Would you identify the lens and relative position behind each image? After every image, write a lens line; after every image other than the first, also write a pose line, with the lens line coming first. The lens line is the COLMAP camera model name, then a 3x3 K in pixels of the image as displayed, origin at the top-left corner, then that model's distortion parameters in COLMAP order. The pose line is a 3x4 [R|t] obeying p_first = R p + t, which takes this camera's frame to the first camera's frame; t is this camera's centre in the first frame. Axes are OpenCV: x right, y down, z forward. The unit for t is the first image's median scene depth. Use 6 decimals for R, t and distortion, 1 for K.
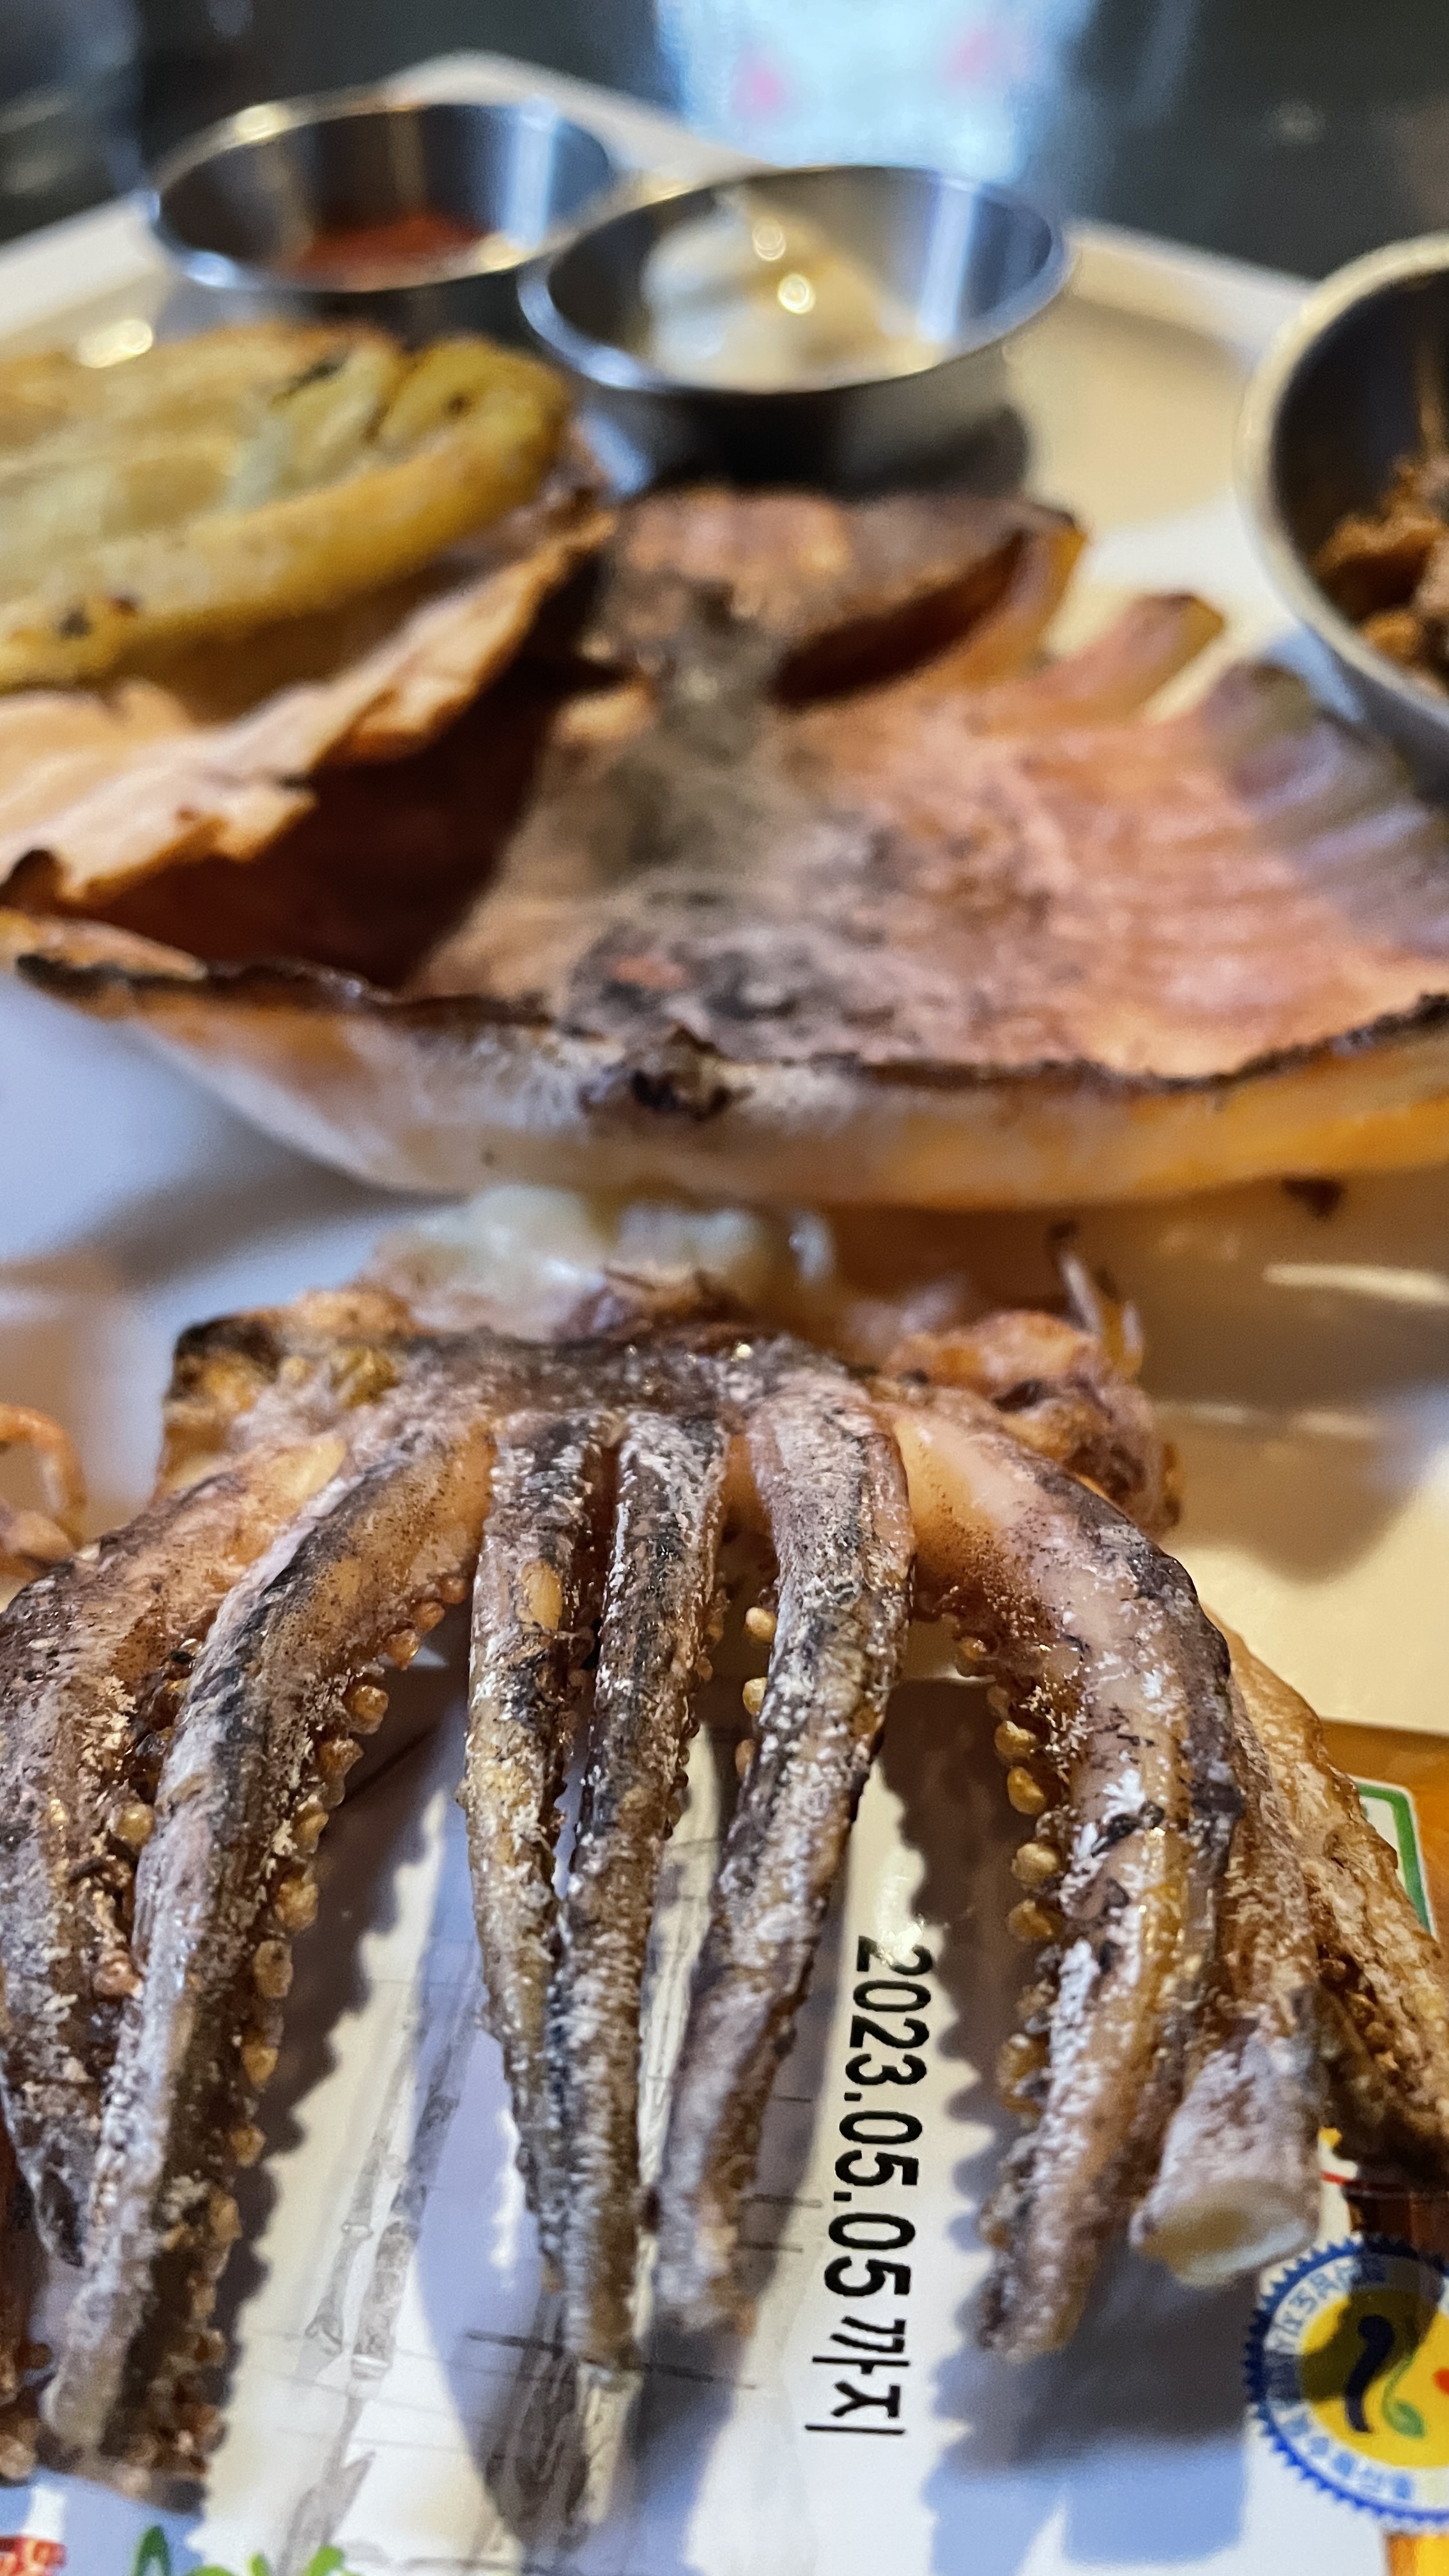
lens RADIAL K [[2121.0, 0, 724.5], [0, 2121.0, 1288.0], [0, 0, 1]] dist [0.066062, -0.199492]
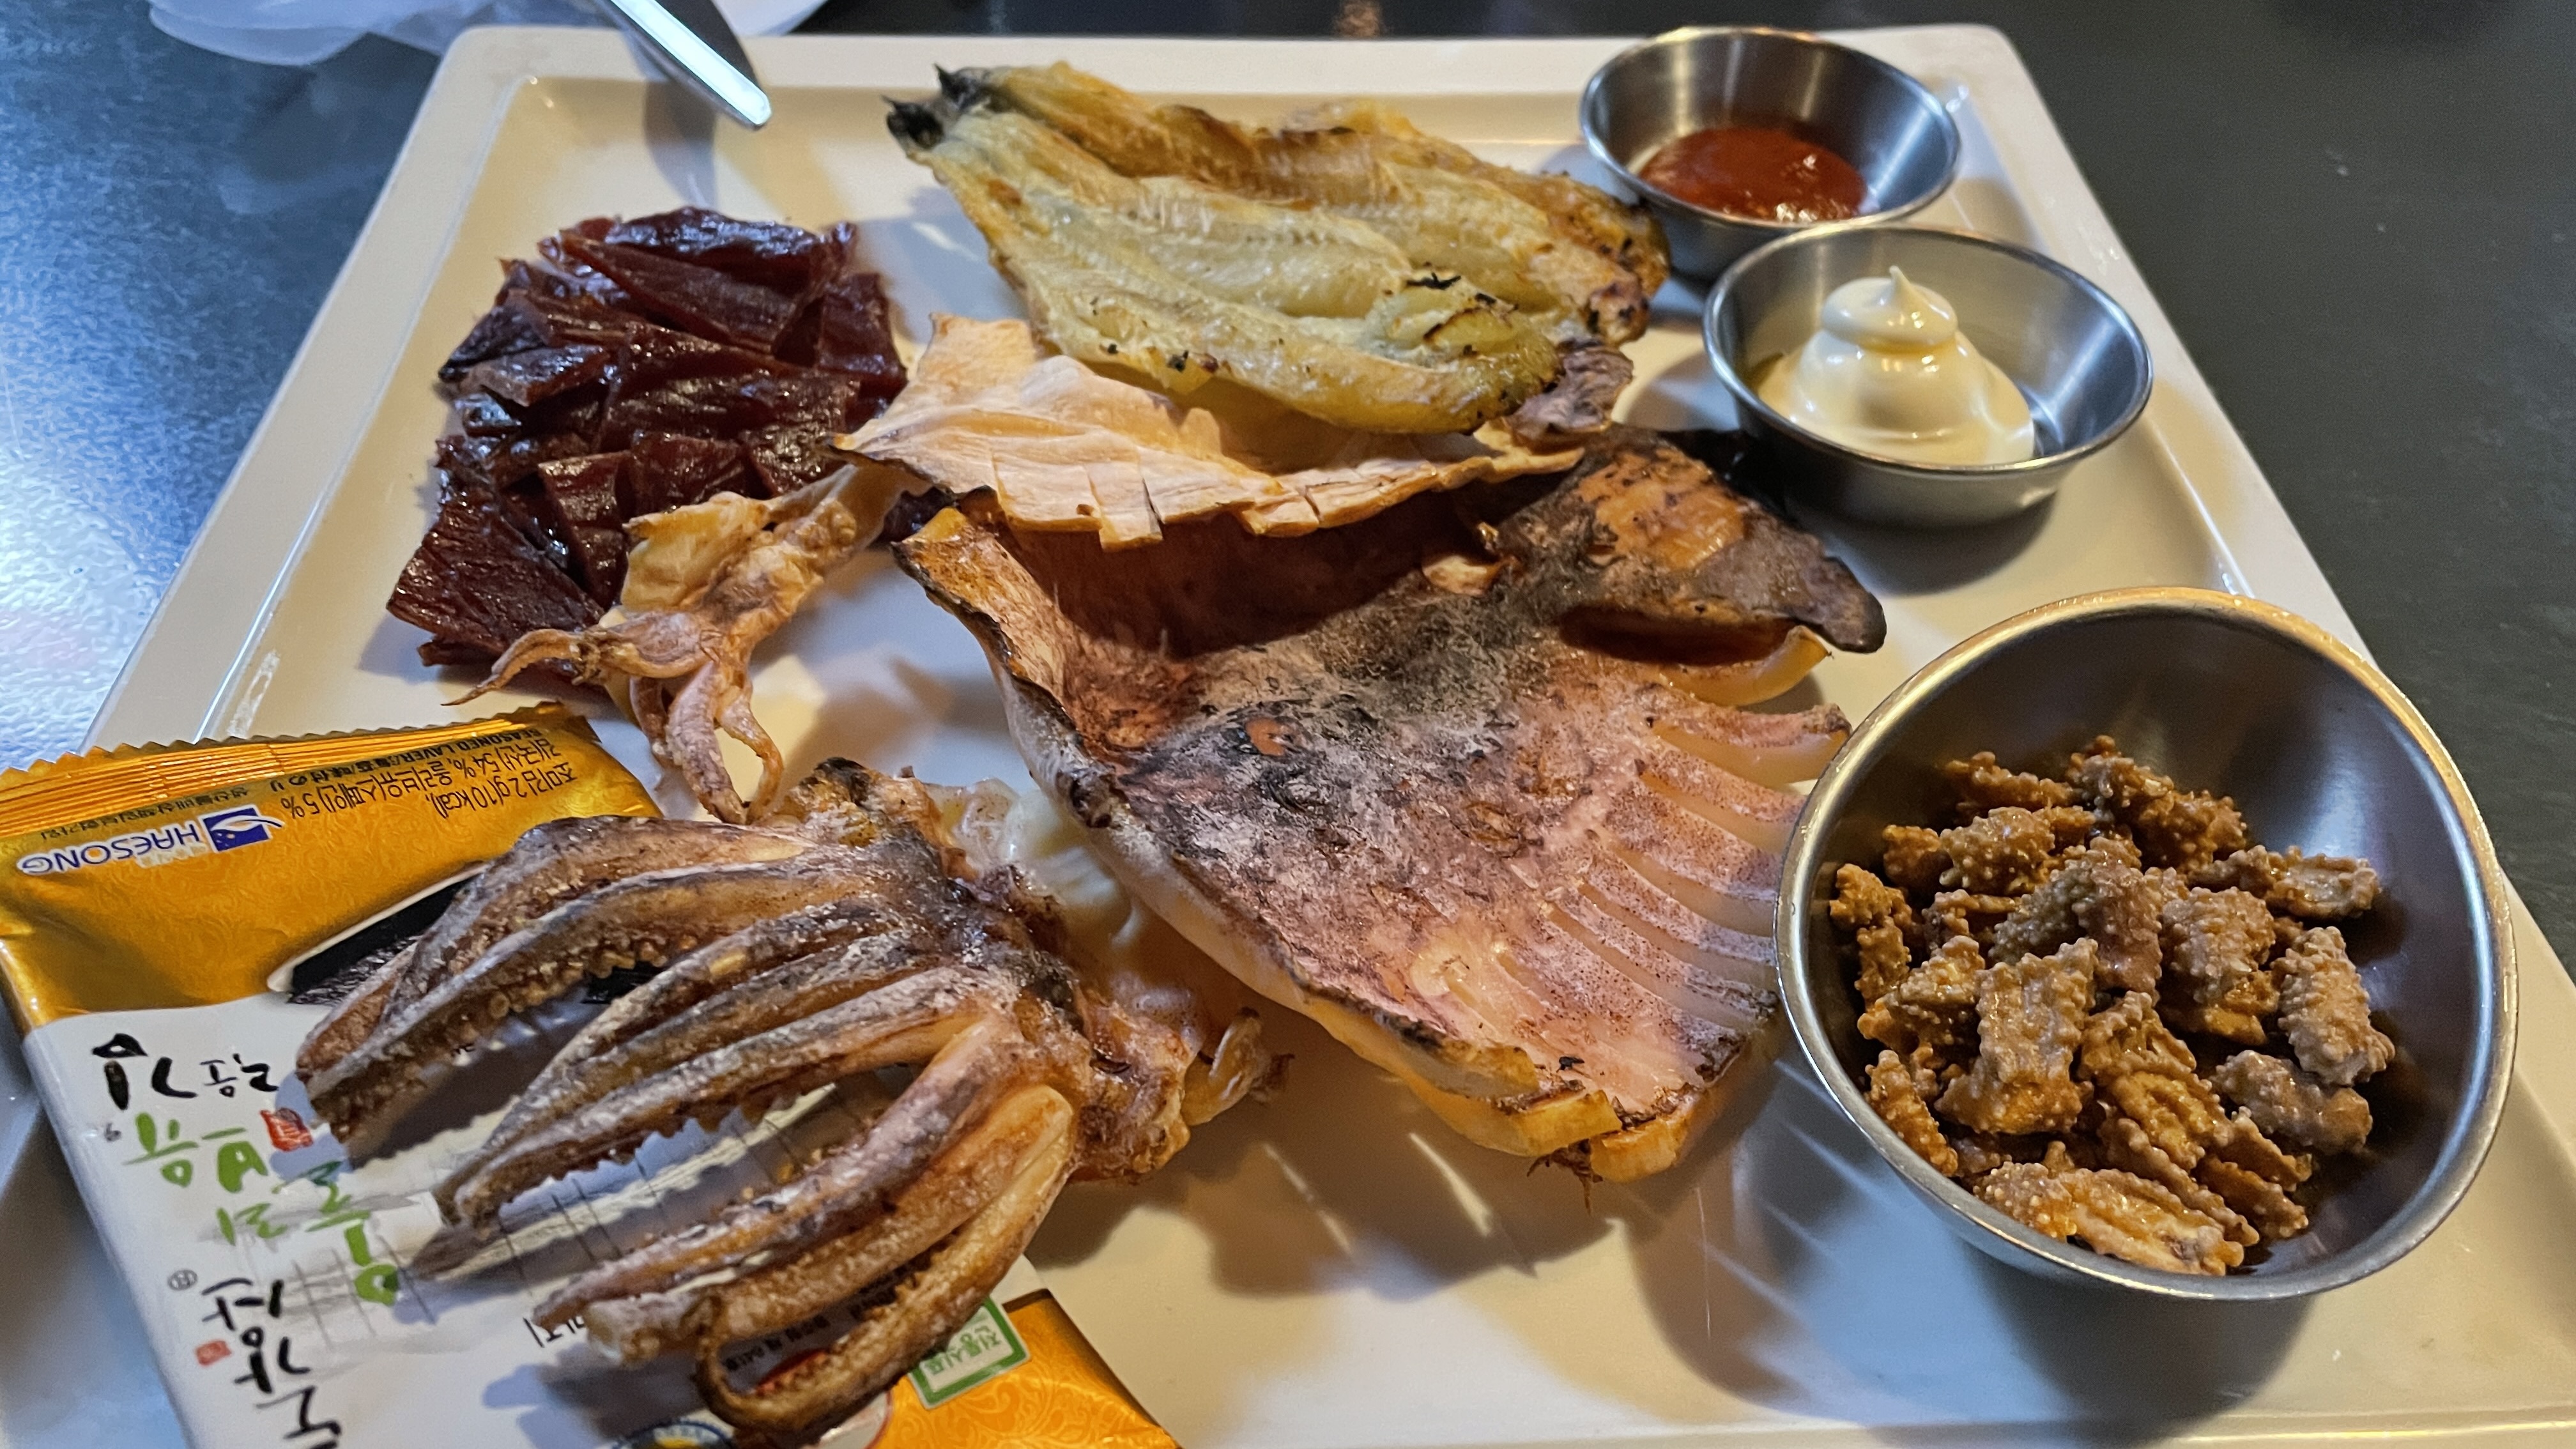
lens RADIAL K [[2121.0, 0, 1288.0], [0, 2121.0, 724.5], [0, 0, 1]] dist [0.066062, -0.199492]
pose [[0.705811, 0.552664, -0.443163, 0.807073], [-0.551399, 0.821349, 0.146101, -0.478299], [0.444736, 0.141240, 0.884455, -0.454182]]
